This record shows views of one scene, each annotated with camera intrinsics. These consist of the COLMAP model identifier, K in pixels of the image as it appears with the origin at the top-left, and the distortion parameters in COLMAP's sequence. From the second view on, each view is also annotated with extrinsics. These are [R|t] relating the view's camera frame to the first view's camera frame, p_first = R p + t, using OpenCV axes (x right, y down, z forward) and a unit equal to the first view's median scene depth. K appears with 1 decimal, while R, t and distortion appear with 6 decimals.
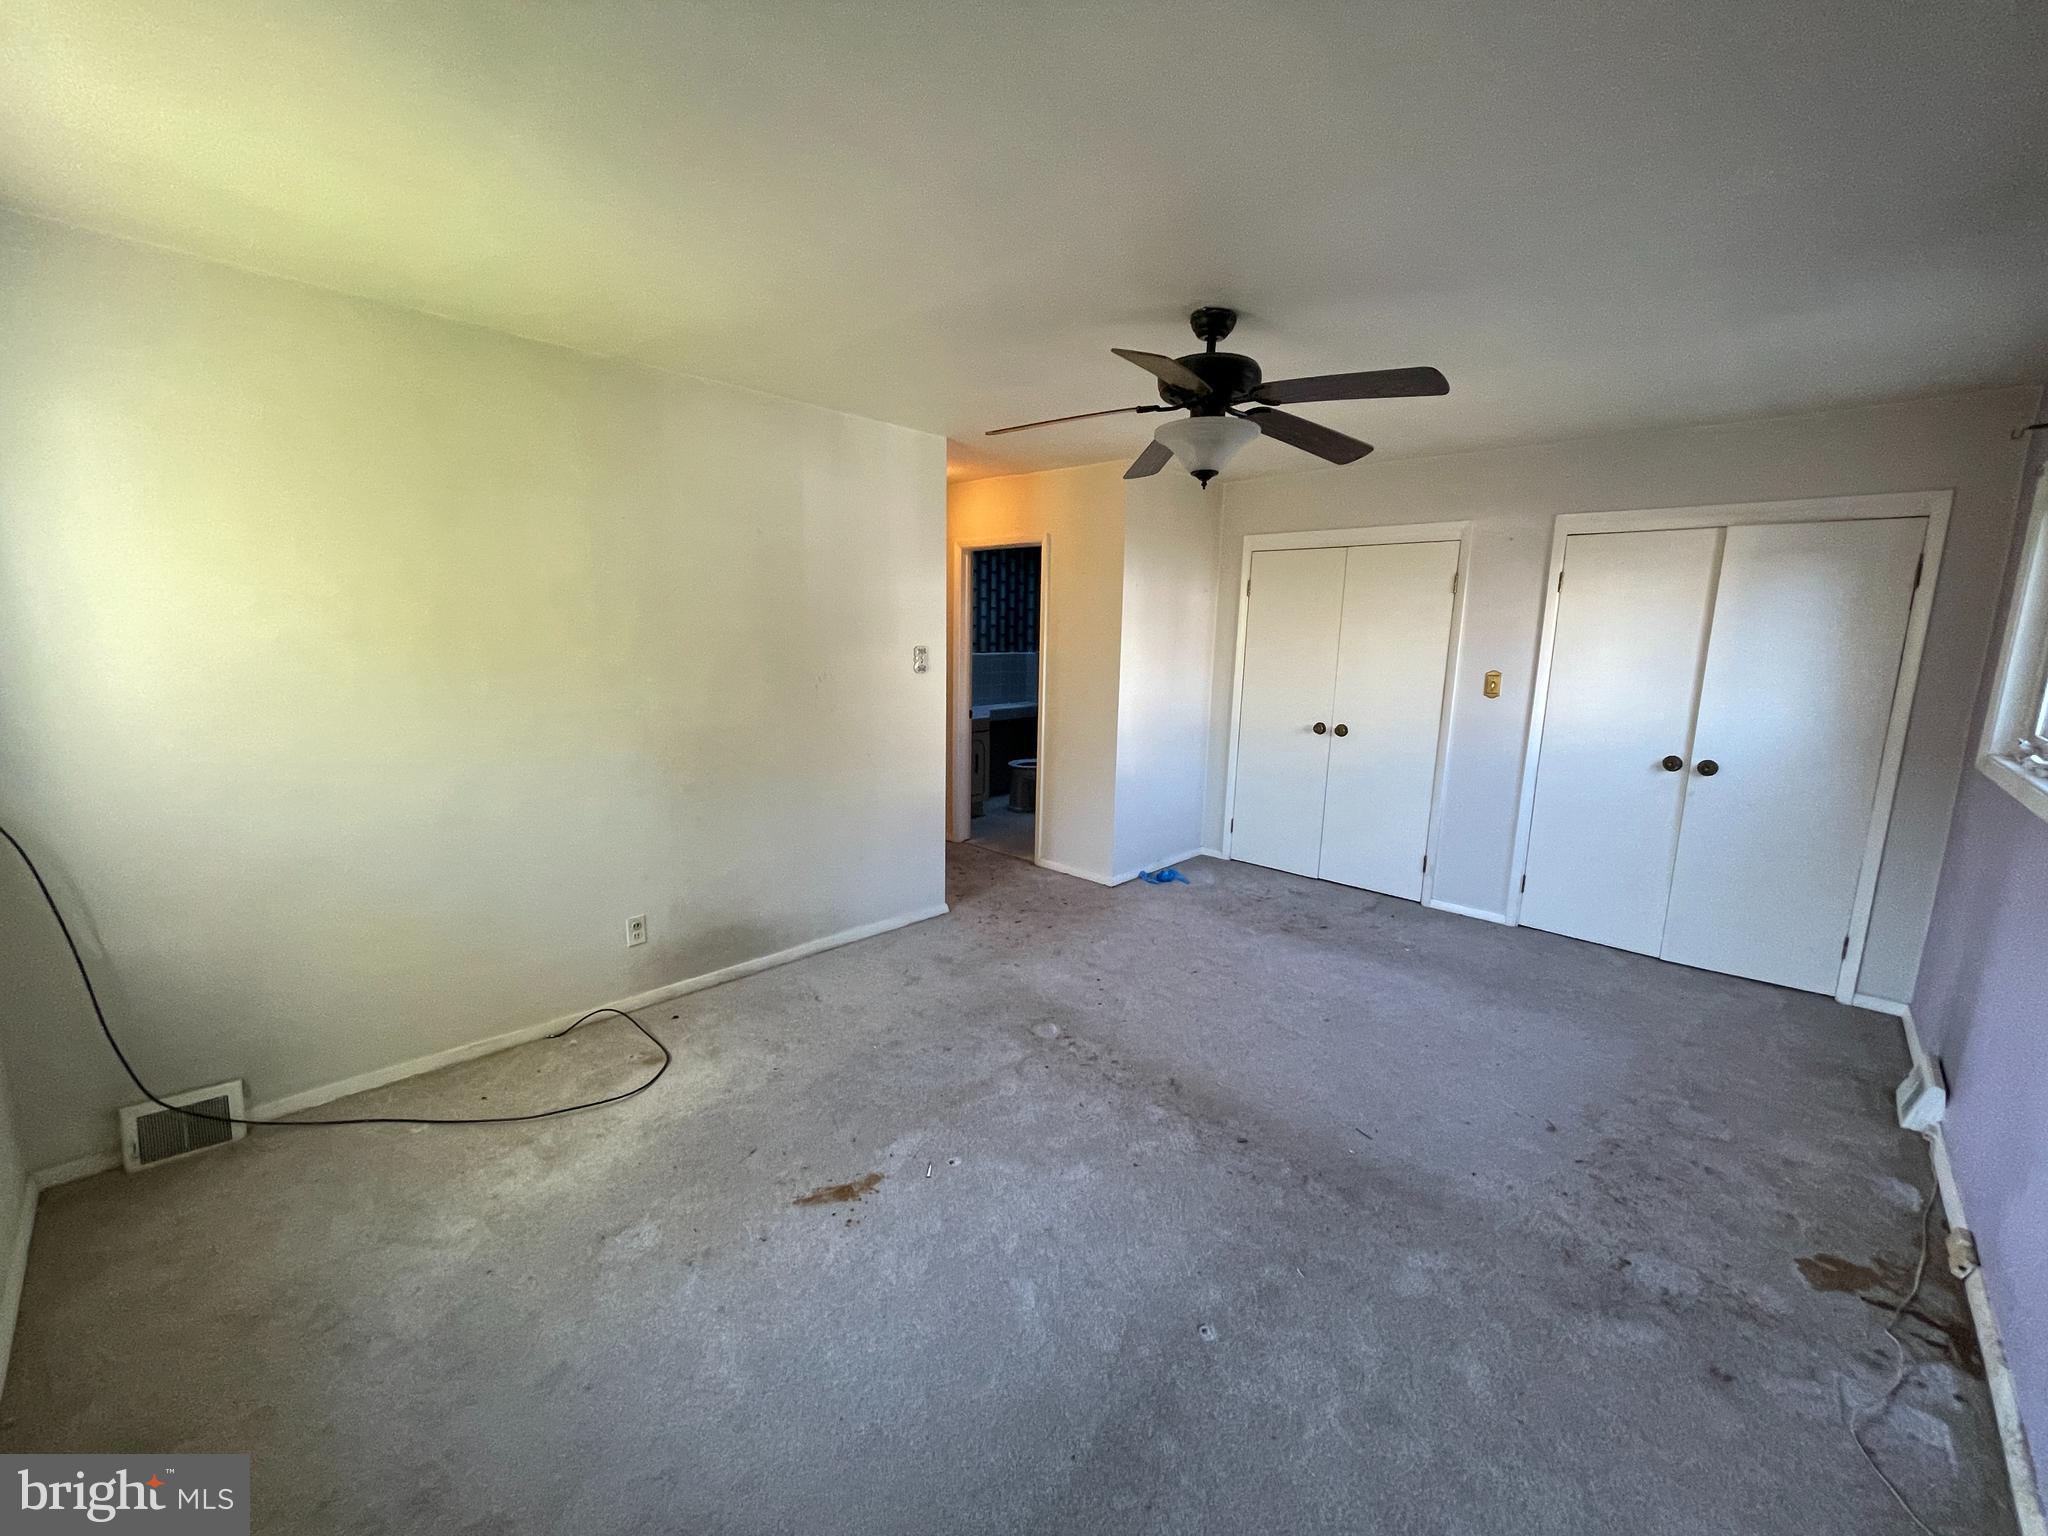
lens RADIAL K [[820.6, 0, 1024.0], [0, 820.6, 768.0], [0, 0, 1]] dist [-0.001757, -0.000292]
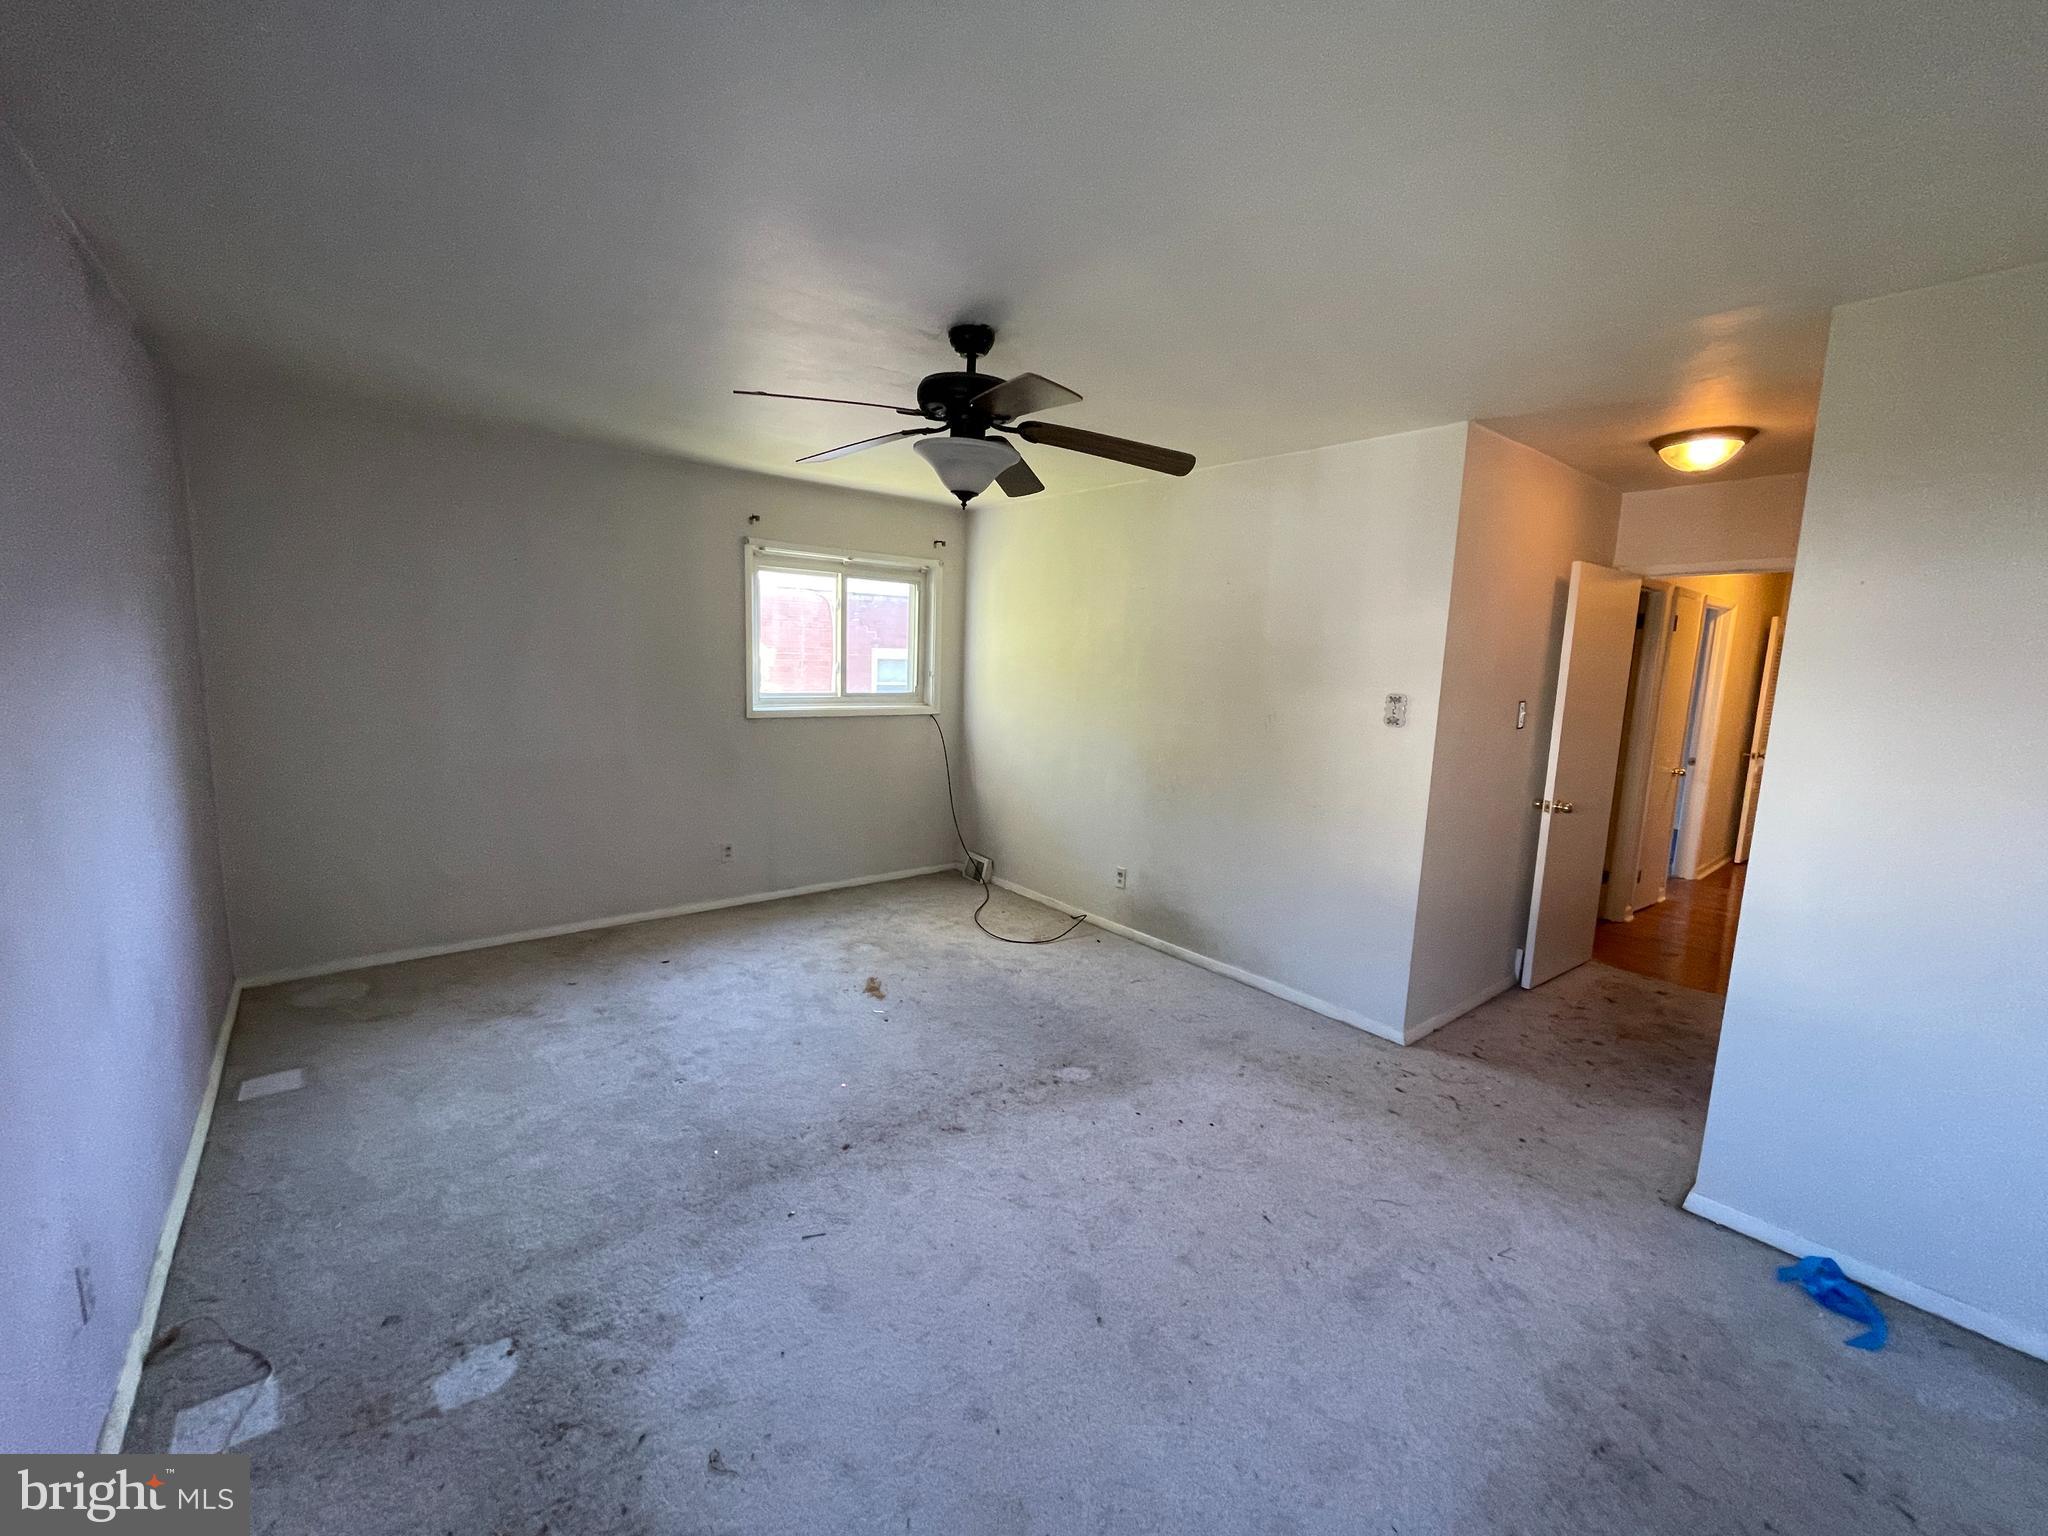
lens RADIAL K [[823.3, 0, 1020.1], [0, 823.3, 768.2], [0, 0, 1]] dist [-0.000598, 0.000162]
pose [[-0.123366, 0.113564, -0.985842, 0.856083], [-0.203793, 0.969357, 0.137168, -0.132676], [0.971210, 0.217829, -0.096442, 0.863821]]
